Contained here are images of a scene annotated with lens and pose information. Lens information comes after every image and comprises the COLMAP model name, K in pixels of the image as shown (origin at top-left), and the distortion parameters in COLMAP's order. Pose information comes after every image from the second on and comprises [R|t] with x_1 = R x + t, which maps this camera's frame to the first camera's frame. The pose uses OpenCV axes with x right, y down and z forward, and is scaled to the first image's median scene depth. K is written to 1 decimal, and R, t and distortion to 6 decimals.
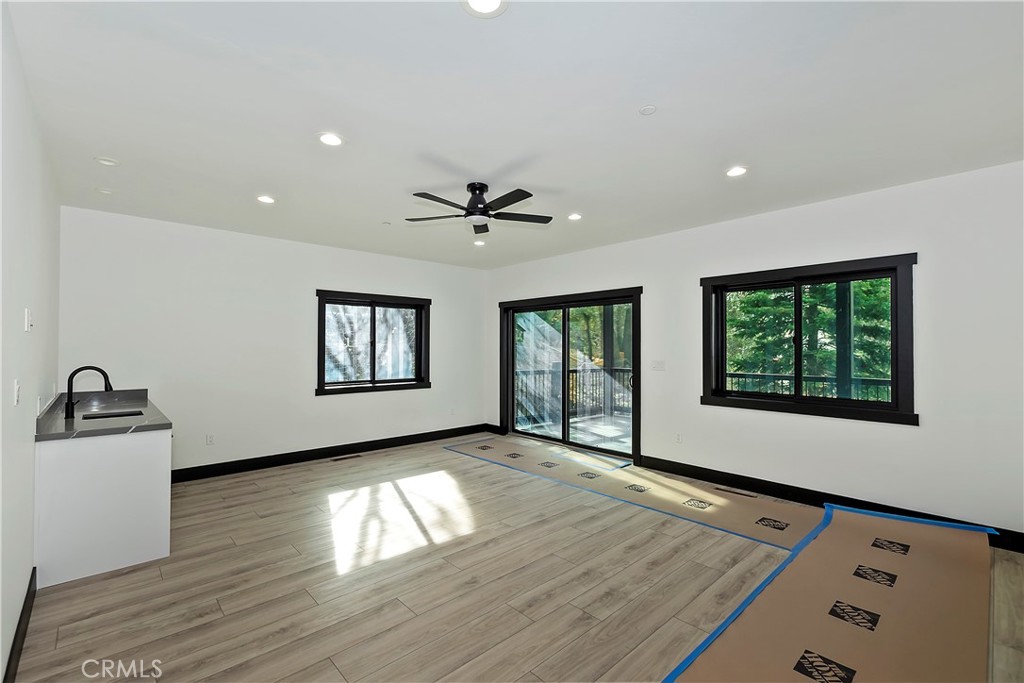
lens RADIAL K [[445.2, 0, 508.2], [0, 445.2, 346.2], [0, 0, 1]] dist [0.002199, 0.000614]
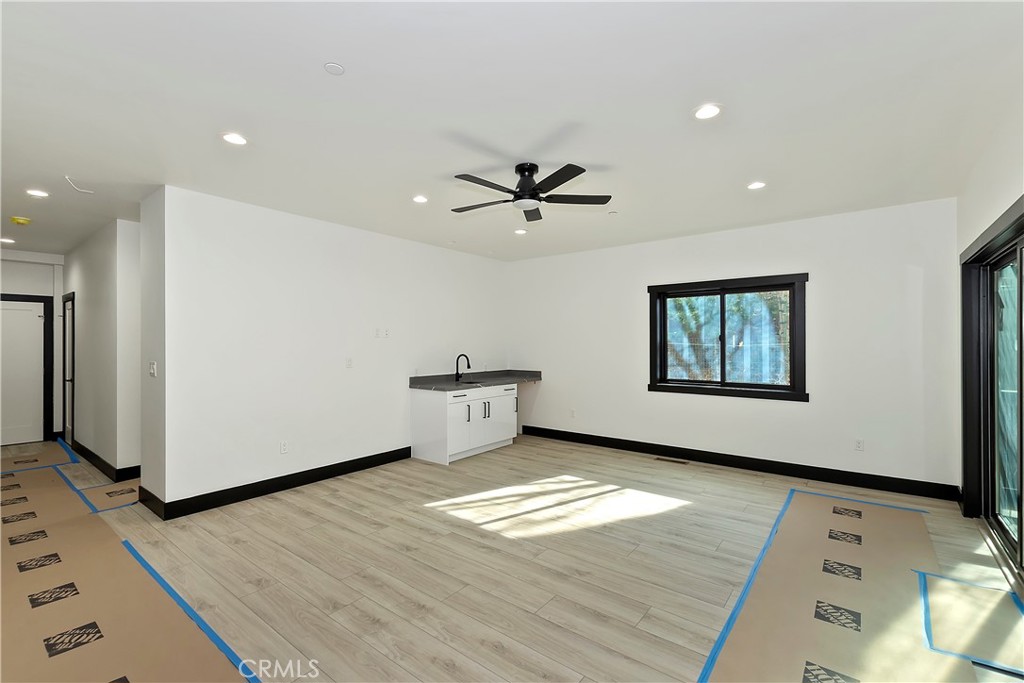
lens RADIAL K [[445.2, 0, 496.9], [0, 445.2, 341.9], [0, 0, 1]] dist [0.002199, 0.000614]
pose [[0.152884, -0.003442, -0.988238, 0.634170], [0.004848, 0.999985, -0.002733, 0.000855], [0.988232, -0.004373, 0.152898, 0.613221]]
